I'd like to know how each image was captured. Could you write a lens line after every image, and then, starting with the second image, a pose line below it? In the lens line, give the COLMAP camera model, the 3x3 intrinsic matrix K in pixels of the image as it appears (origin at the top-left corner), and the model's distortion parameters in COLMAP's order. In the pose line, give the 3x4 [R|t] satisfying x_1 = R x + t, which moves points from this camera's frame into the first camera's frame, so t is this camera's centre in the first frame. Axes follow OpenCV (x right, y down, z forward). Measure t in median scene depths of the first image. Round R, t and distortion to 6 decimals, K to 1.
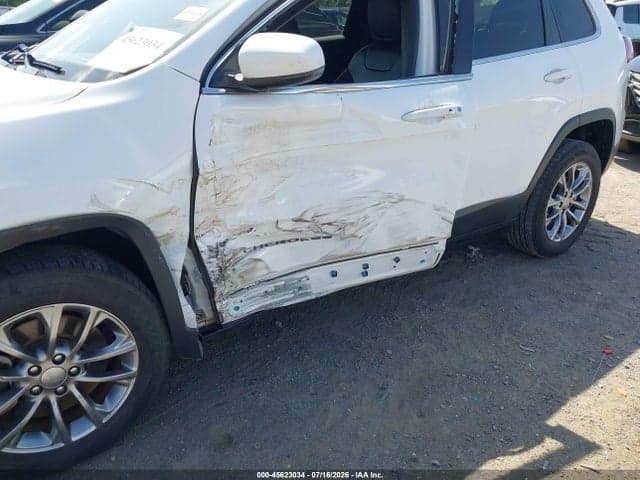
lens RADIAL K [[495.5, 0, 316.7], [0, 495.5, 241.5], [0, 0, 1]] dist [0.084569, -0.135947]
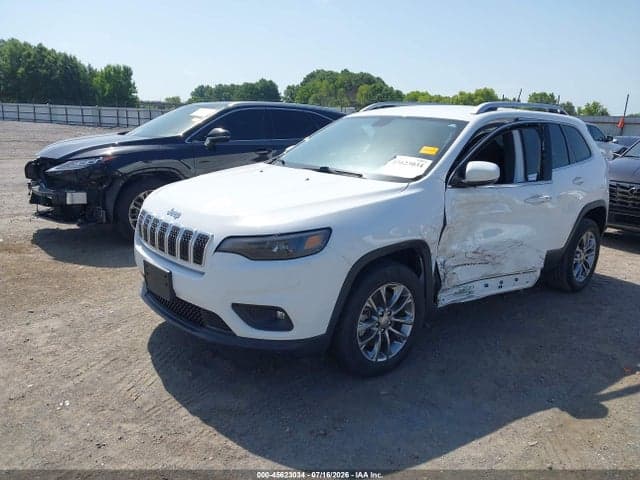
lens RADIAL K [[495.5, 0, 316.7], [0, 495.5, 241.5], [0, 0, 1]] dist [0.084569, -0.135947]
pose [[0.997988, 0.010453, 0.062536, -0.733109], [0.001295, 0.982752, -0.184923, 0.257711], [-0.063391, 0.184631, 0.980761, -0.805808]]
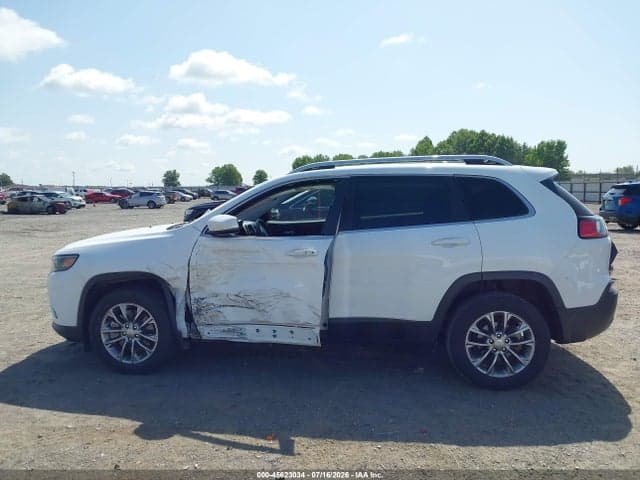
lens RADIAL K [[495.5, 0, 316.7], [0, 495.5, 241.5], [0, 0, 1]] dist [0.084569, -0.135947]
pose [[0.731185, 0.052566, -0.680150, 1.567119], [-0.264661, 0.940793, -0.211810, 0.093071], [0.628747, 0.334882, 0.701806, -0.324208]]
